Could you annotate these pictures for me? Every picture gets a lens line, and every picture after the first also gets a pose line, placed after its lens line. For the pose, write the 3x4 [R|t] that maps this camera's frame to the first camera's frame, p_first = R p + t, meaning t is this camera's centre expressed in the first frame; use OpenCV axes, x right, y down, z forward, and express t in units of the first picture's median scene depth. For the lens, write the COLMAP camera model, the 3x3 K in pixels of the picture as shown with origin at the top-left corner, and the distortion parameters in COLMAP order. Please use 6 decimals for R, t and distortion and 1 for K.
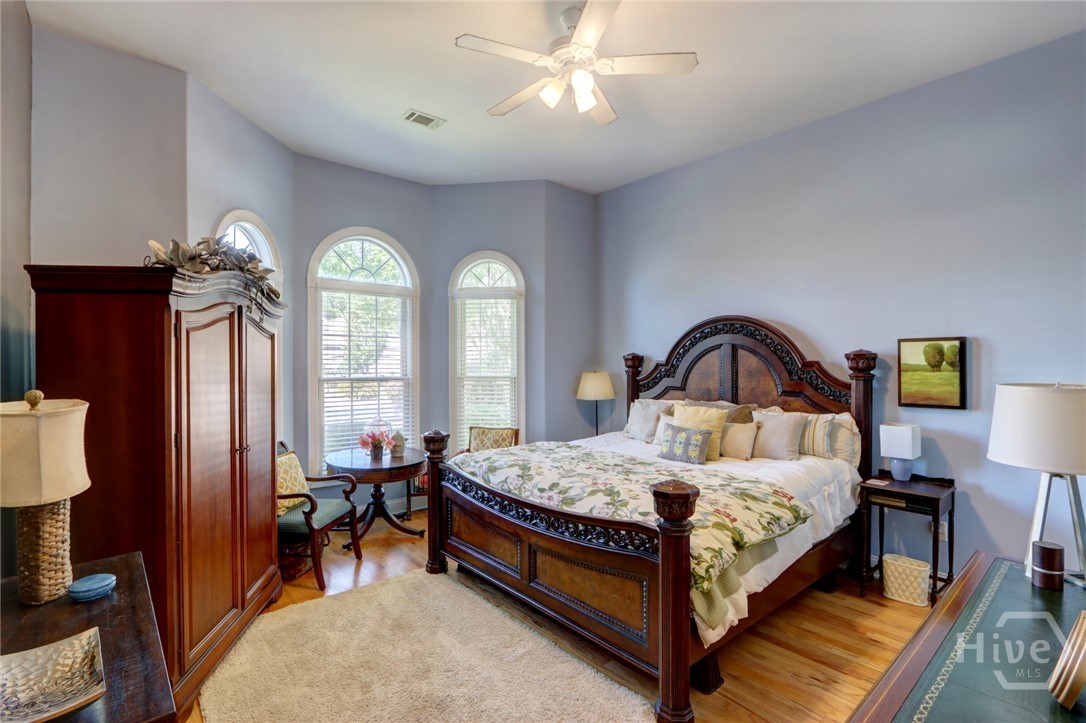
lens RADIAL K [[511.7, 0, 535.5], [0, 511.7, 364.1], [0, 0, 1]] dist [-0.017524, 0.003544]
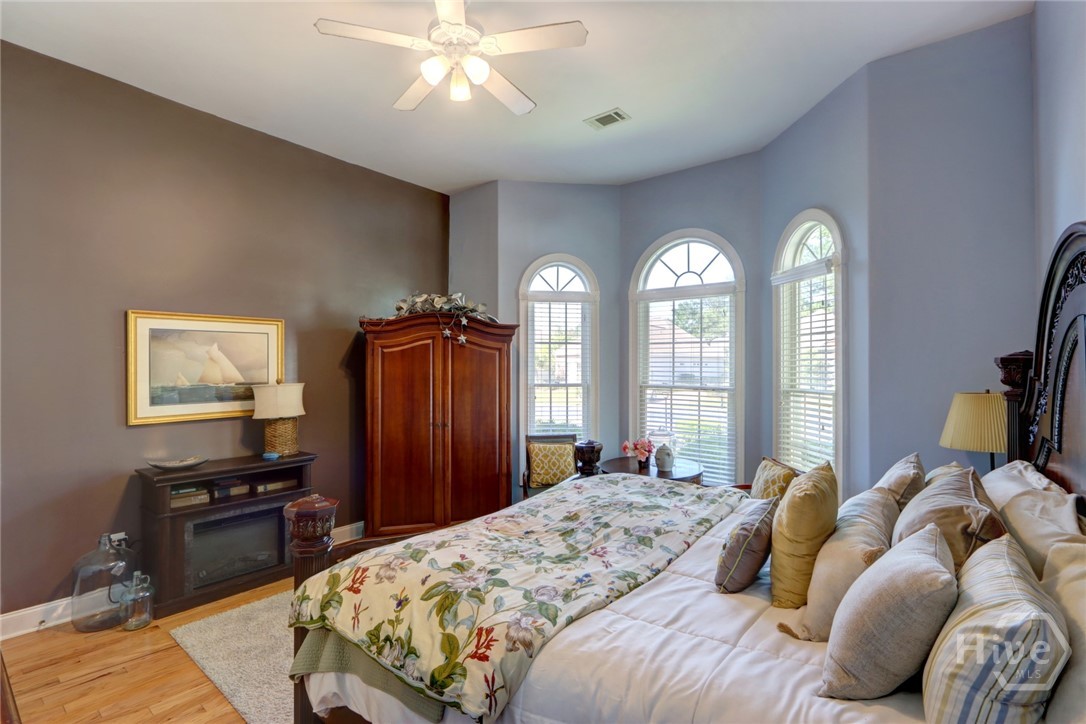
lens RADIAL K [[511.7, 0, 535.3], [0, 511.7, 362.3], [0, 0, 1]] dist [-0.017524, 0.003544]
pose [[0.170637, -0.015906, -0.985206, 0.693932], [-0.007503, 0.999820, -0.017442, 0.001873], [0.985305, 0.010368, 0.170487, 0.690949]]
